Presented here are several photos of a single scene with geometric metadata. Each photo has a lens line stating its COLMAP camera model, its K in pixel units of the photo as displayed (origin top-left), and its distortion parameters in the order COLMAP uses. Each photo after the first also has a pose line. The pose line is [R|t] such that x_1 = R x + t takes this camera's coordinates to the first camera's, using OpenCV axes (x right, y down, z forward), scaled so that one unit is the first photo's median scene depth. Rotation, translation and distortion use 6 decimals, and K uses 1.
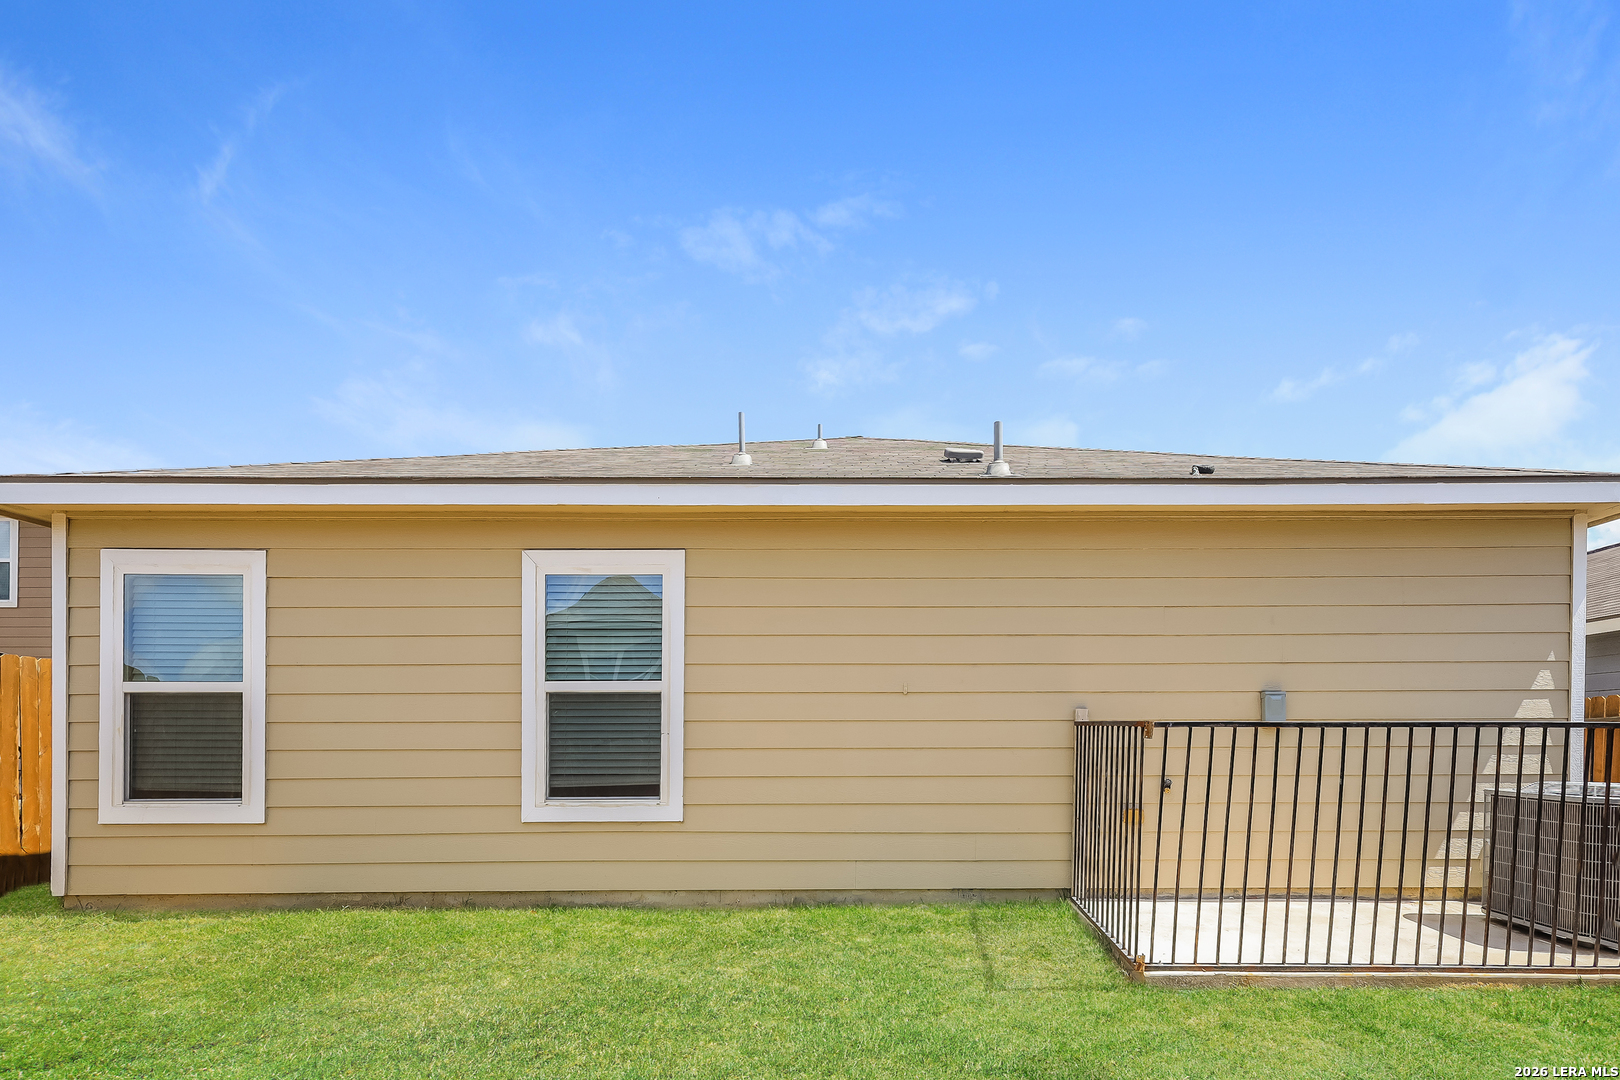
lens RADIAL K [[746.0, 0, 810.0], [0, 746.0, 540.0], [0, 0, 1]] dist [0.010827, 0.000300]
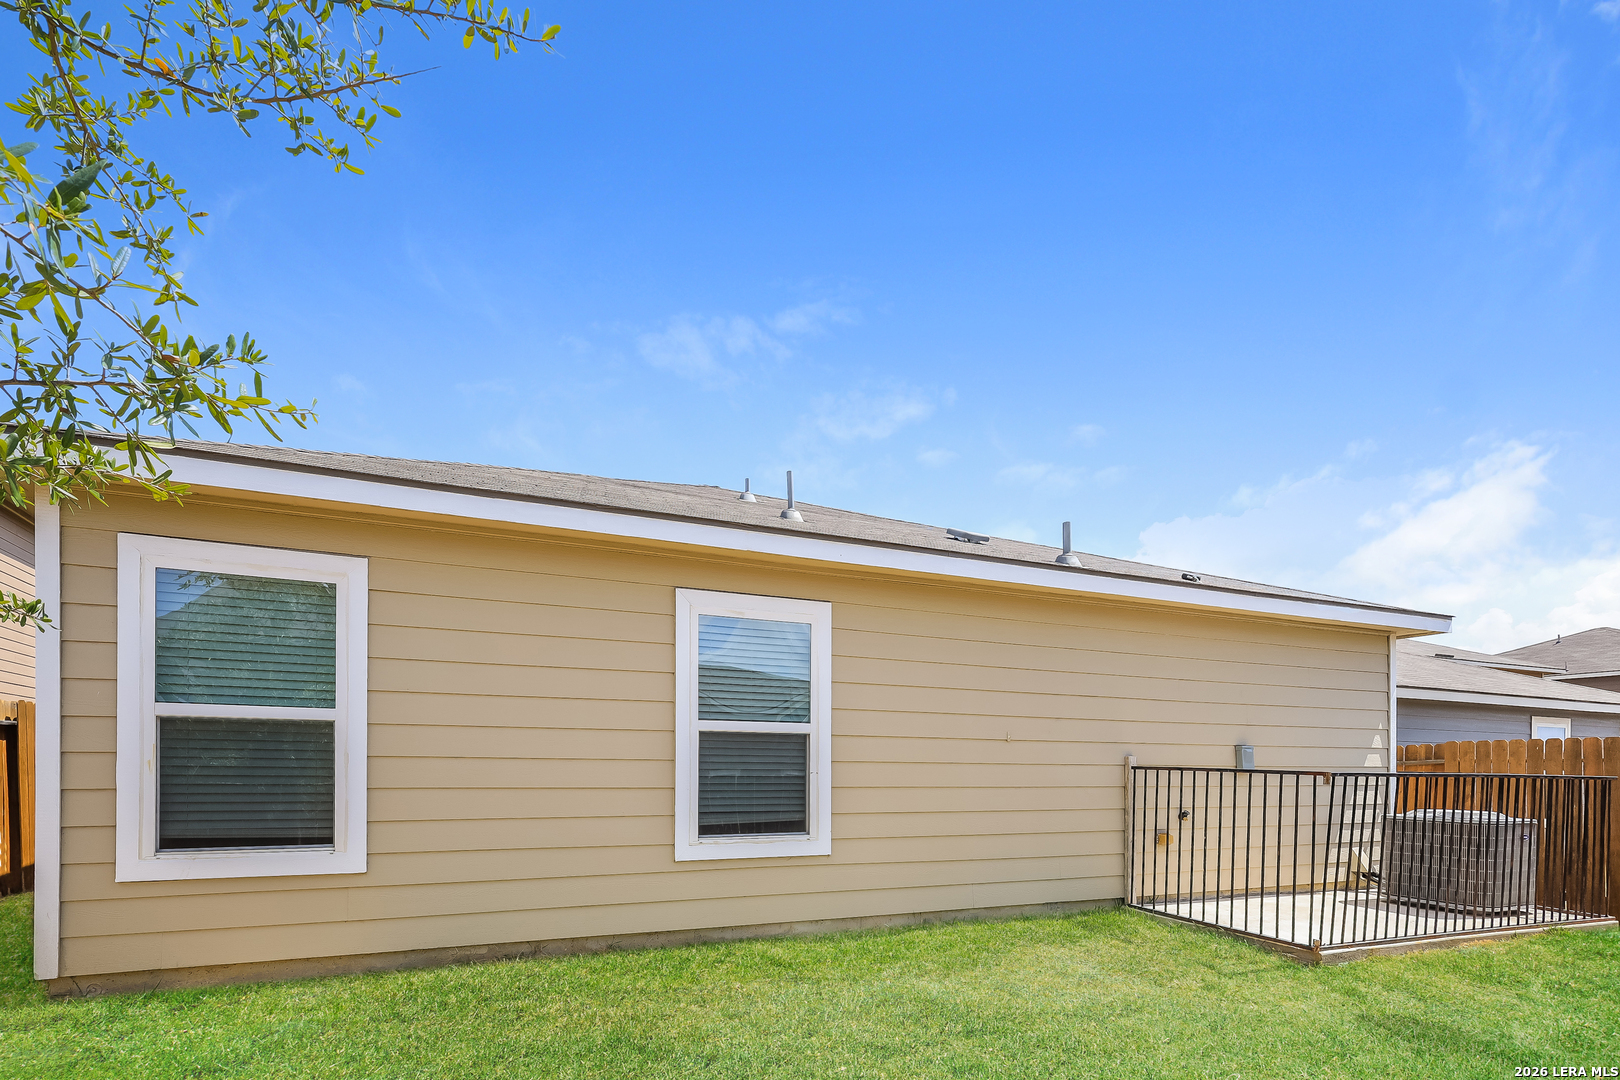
lens RADIAL K [[748.5, 0, 811.4], [0, 748.5, 557.4], [0, 0, 1]] dist [0.008515, 0.000167]
pose [[0.926060, 0.110891, 0.360715, -0.618040], [-0.101606, 0.993821, -0.044669, -0.000275], [-0.363440, 0.004715, 0.931606, -0.003217]]
